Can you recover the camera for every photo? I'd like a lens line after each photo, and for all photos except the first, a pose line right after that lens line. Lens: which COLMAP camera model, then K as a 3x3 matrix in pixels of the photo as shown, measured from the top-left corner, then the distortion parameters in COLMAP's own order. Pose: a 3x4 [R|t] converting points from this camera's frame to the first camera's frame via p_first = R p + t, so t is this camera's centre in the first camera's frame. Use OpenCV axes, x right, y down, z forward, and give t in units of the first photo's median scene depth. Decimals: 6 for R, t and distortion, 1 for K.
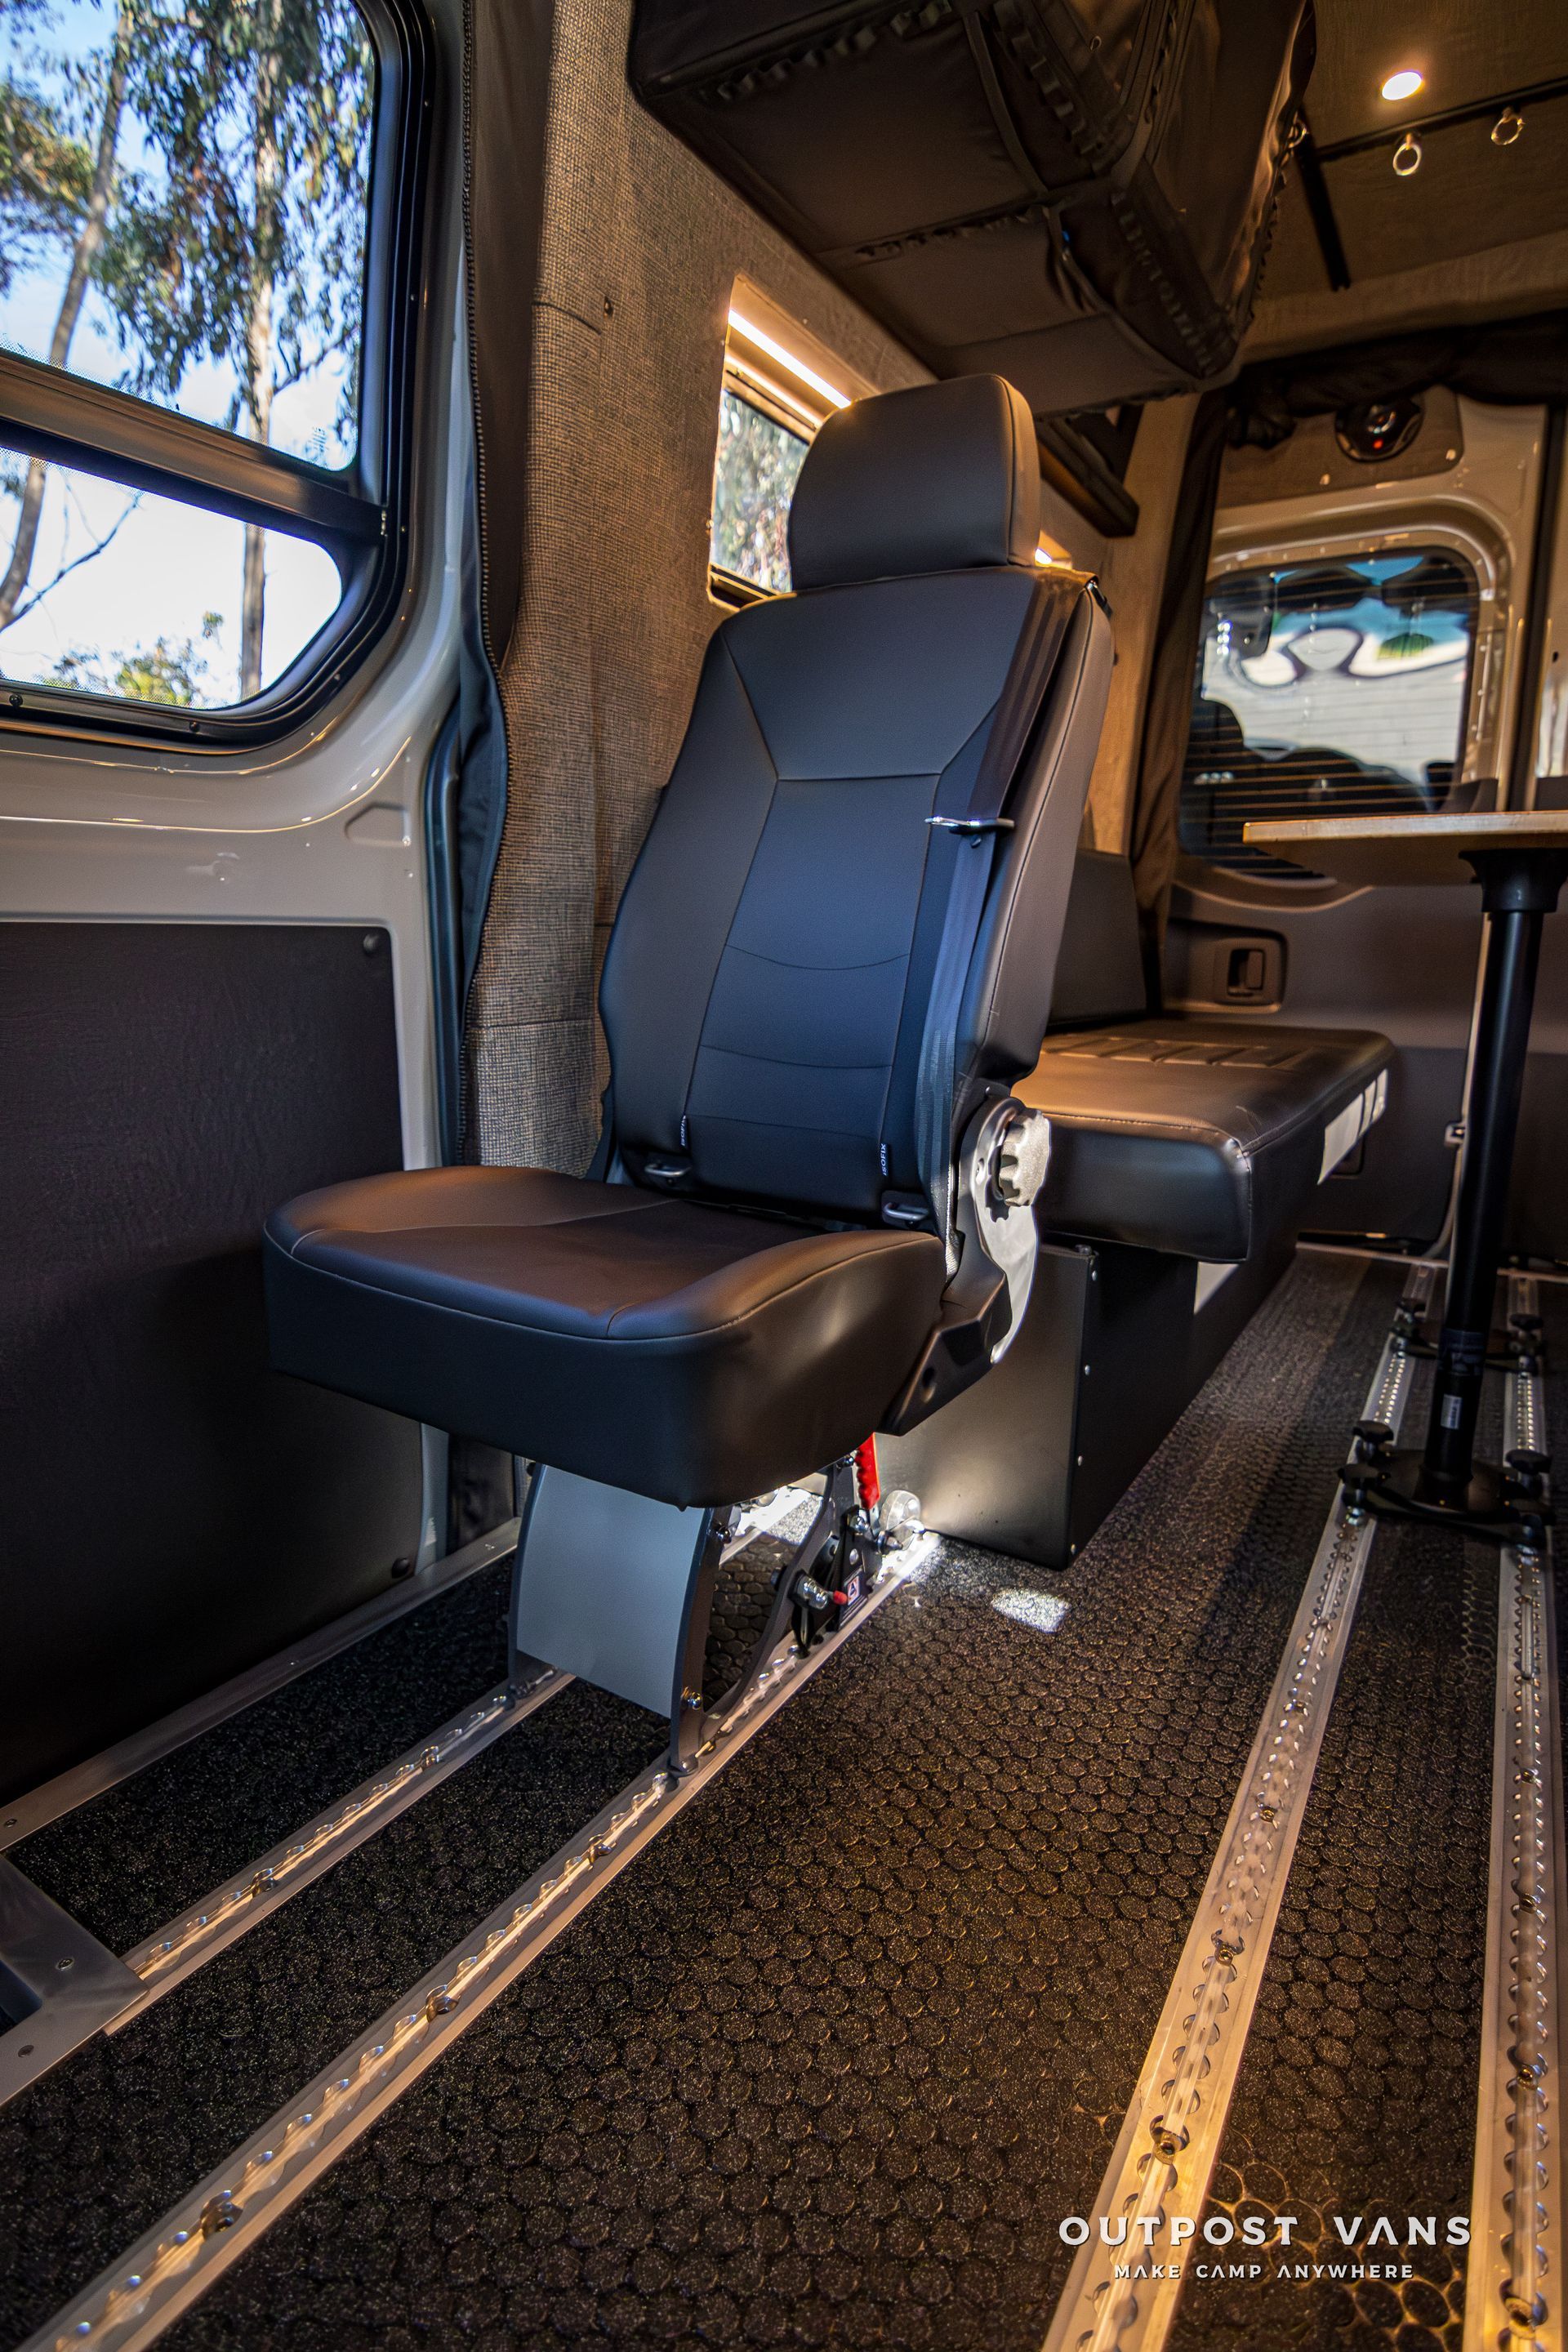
lens RADIAL K [[1198.2, 0, 782.8], [0, 1198.2, 1169.3], [0, 0, 1]] dist [-0.021580, -0.003617]
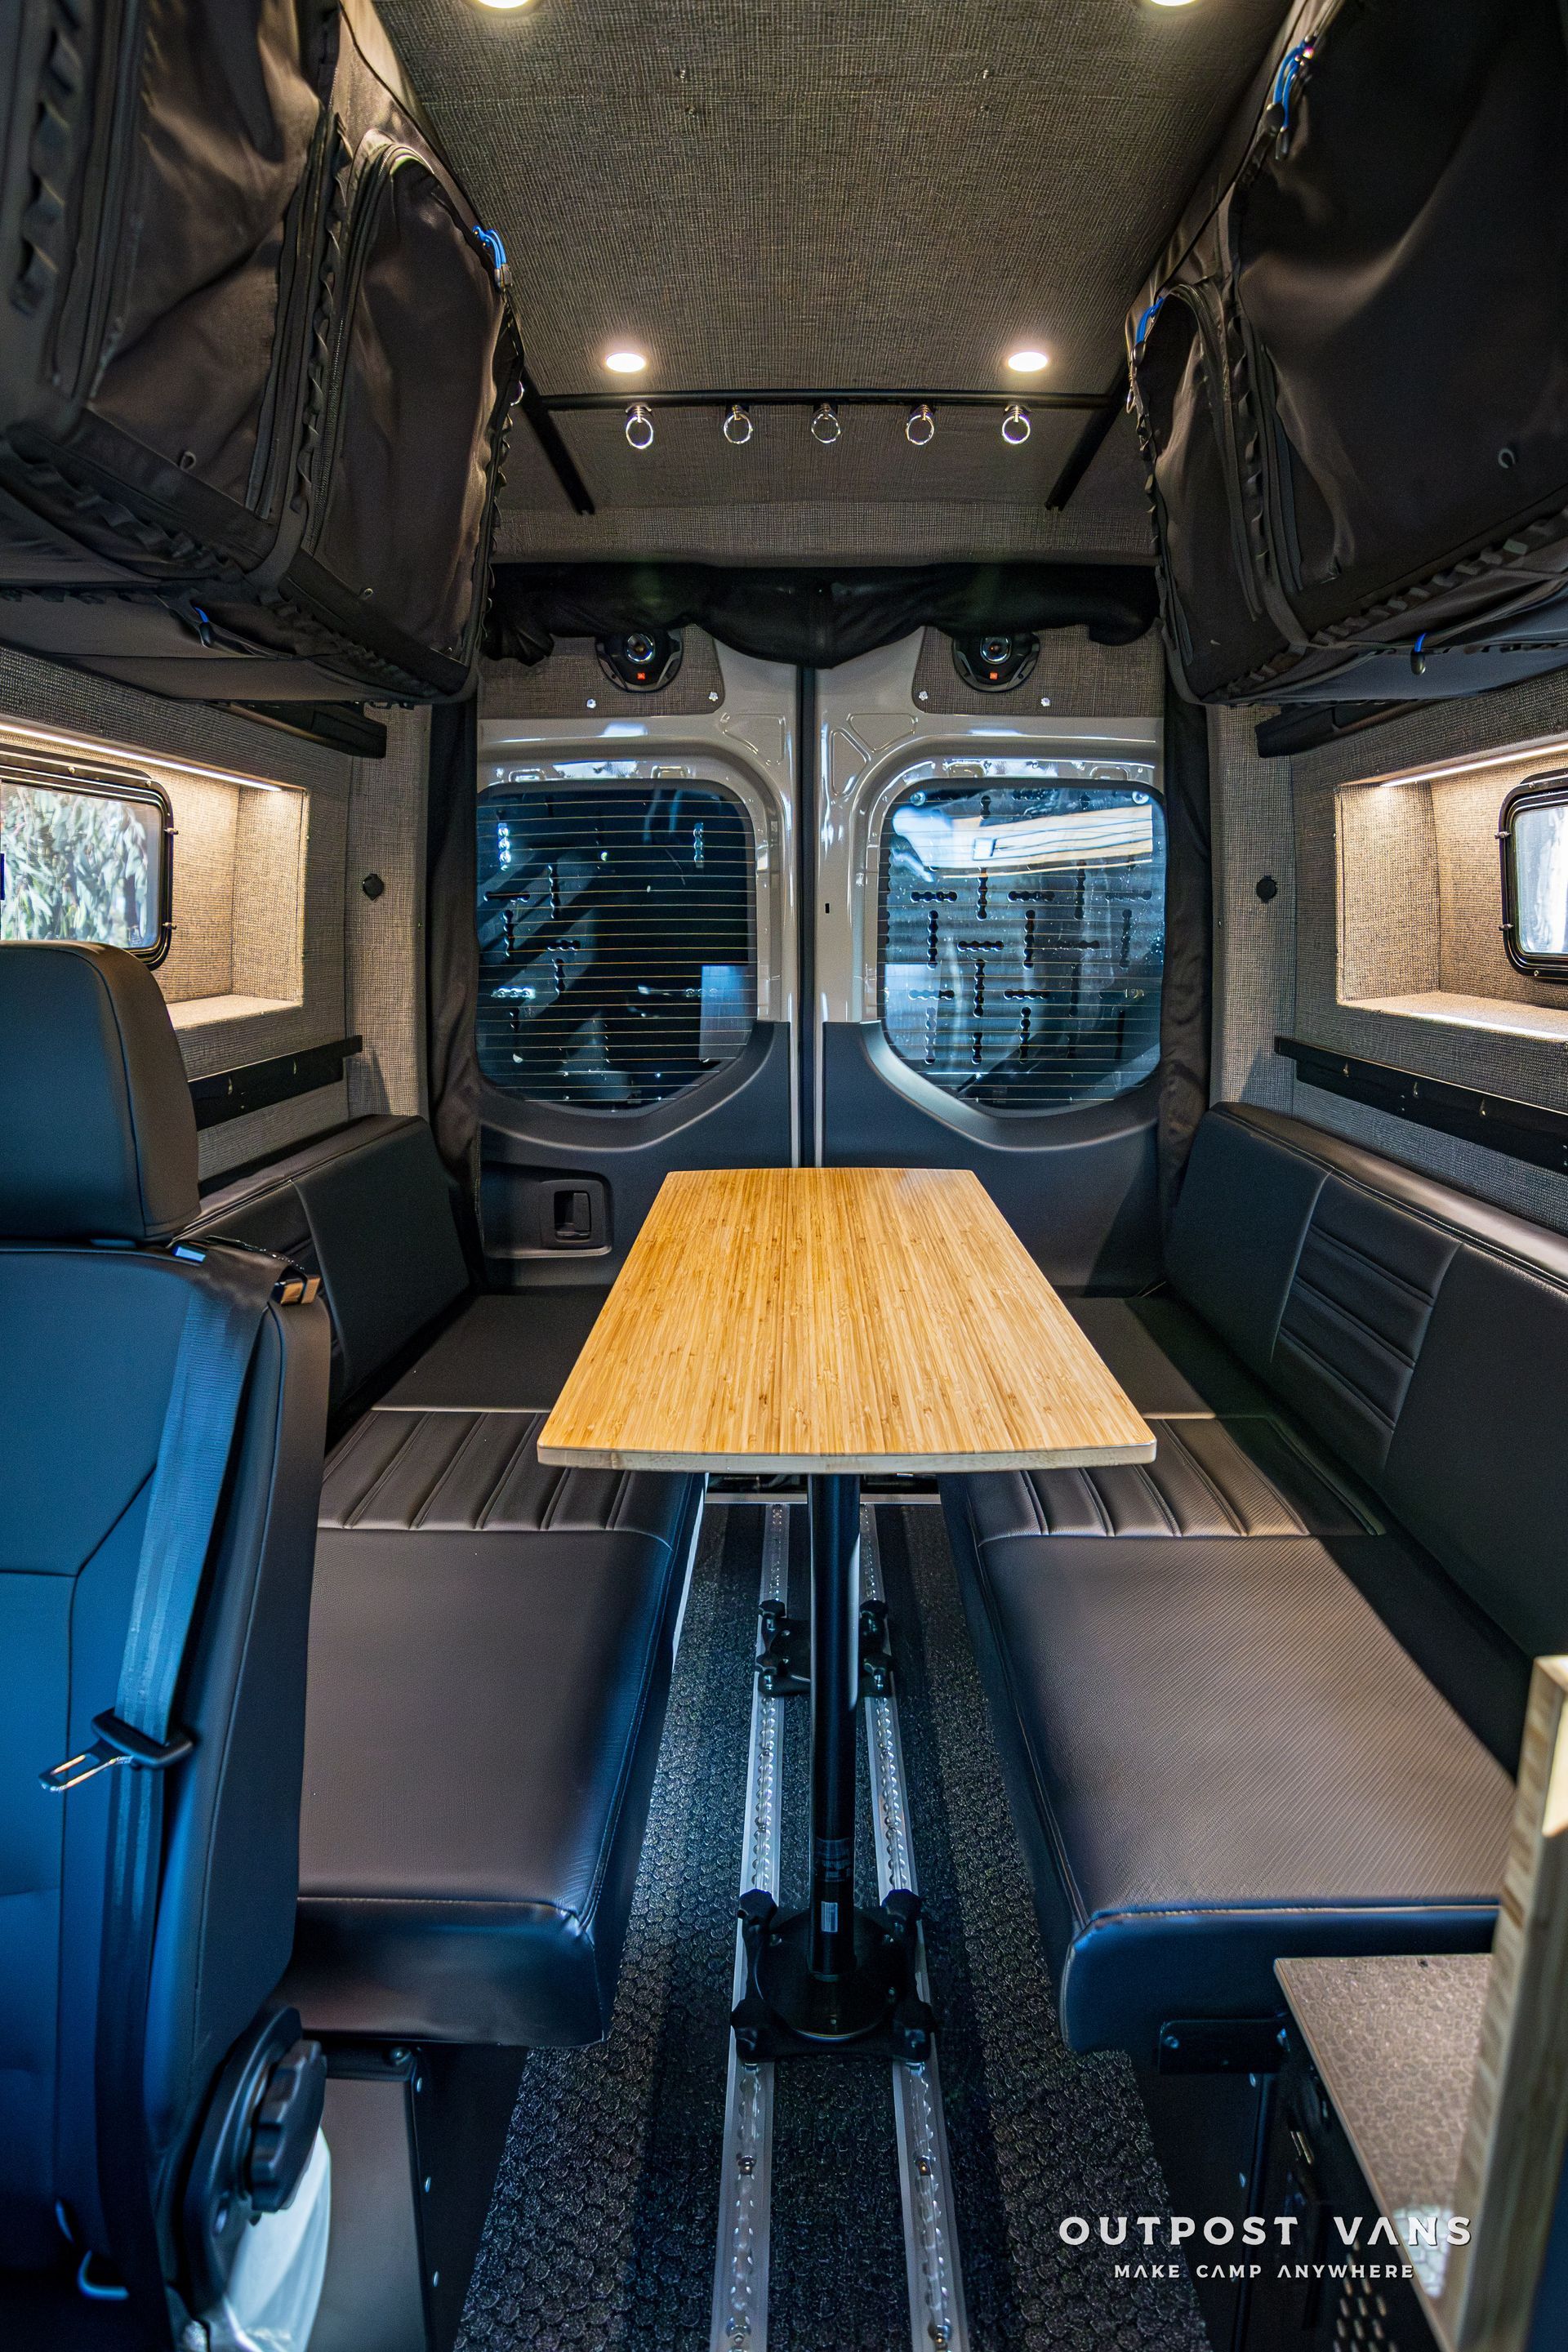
lens RADIAL K [[1225.0, 0, 789.7], [0, 1225.0, 1183.3], [0, 0, 1]] dist [0.000938, -0.000226]
pose [[0.860668, -0.124228, 0.493779, 0.080198], [0.110508, 0.992238, 0.057017, -0.266526], [-0.497029, 0.005494, 0.867716, 0.107781]]
